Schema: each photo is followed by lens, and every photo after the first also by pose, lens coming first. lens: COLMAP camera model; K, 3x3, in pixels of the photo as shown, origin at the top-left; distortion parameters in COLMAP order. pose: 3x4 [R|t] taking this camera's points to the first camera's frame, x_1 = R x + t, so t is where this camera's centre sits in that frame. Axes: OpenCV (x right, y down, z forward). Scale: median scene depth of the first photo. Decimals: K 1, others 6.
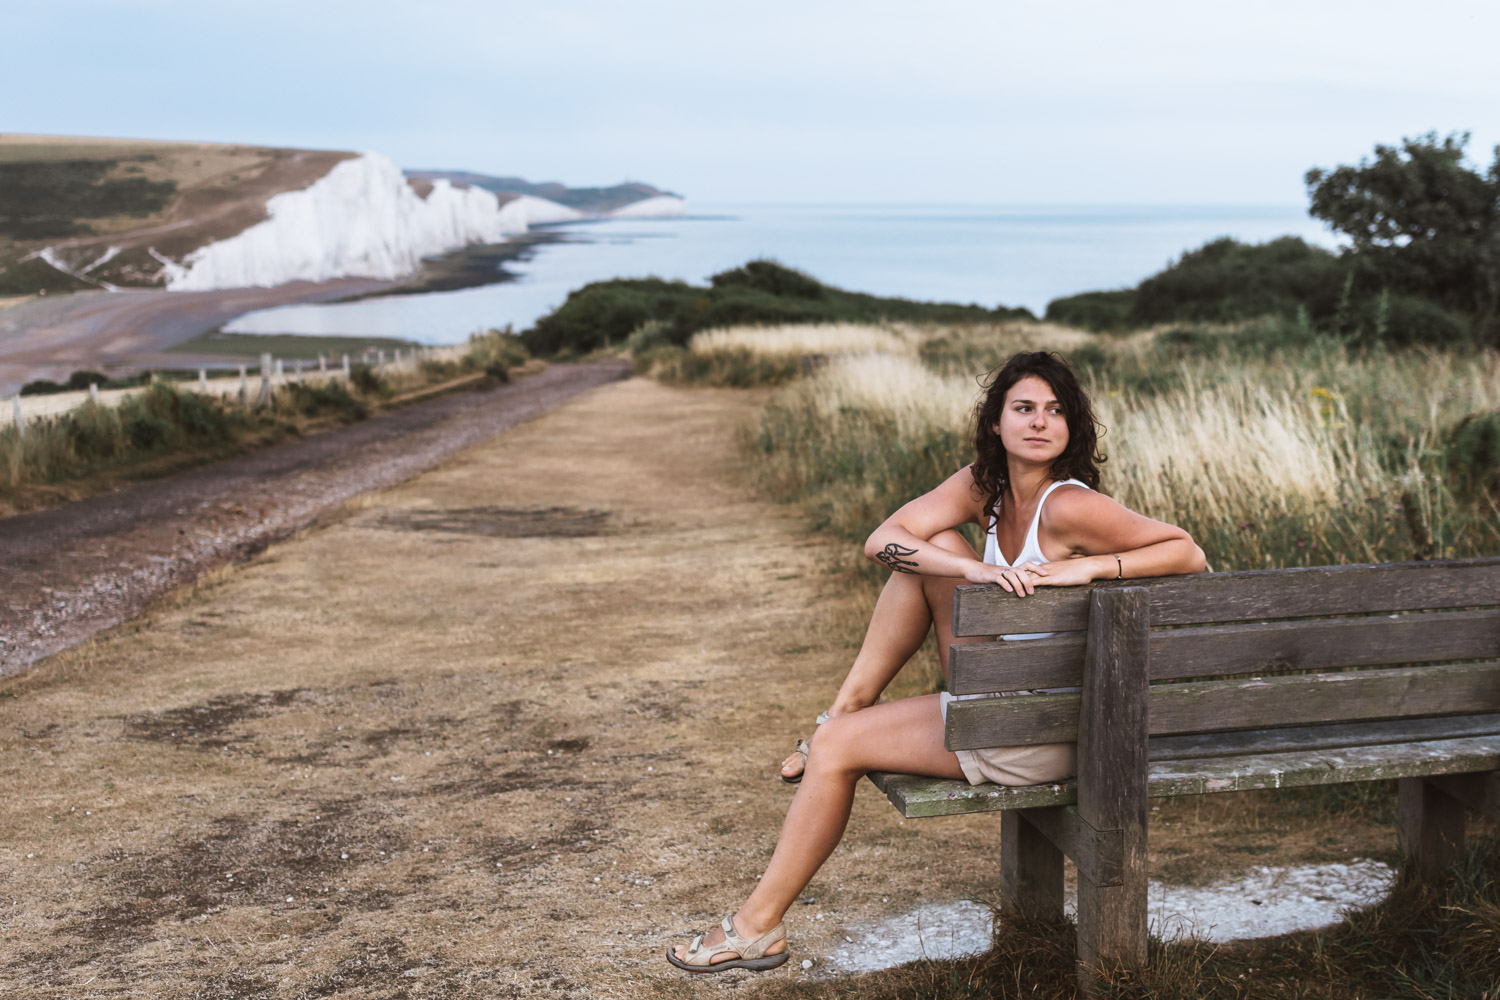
lens RADIAL K [[2244.5, 0, 750.0], [0, 2244.5, 500.0], [0, 0, 1]] dist [0.003251, 0.003105]
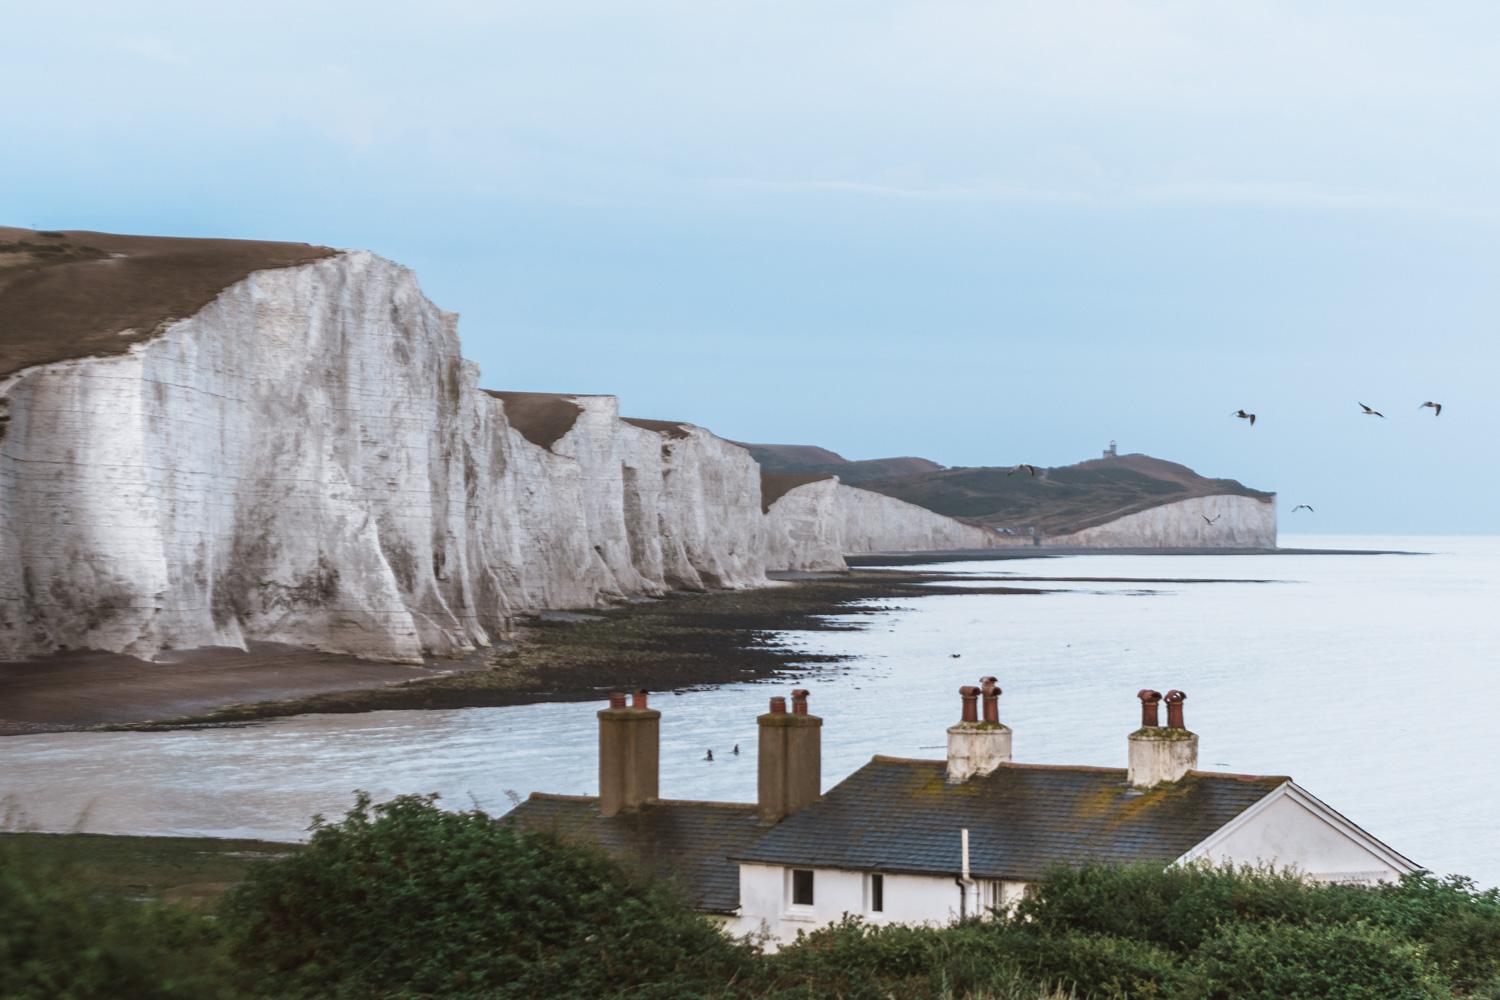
lens RADIAL K [[5735.7, 0, 750.0], [0, 5735.7, 500.0], [0, 0, 1]] dist [0.050148, 0.244043]
pose [[0.993731, 0.009260, -0.111416, -0.024047], [-0.024645, 0.990193, -0.137514, -0.012965], [0.109050, 0.139397, 0.984214, 0.199436]]
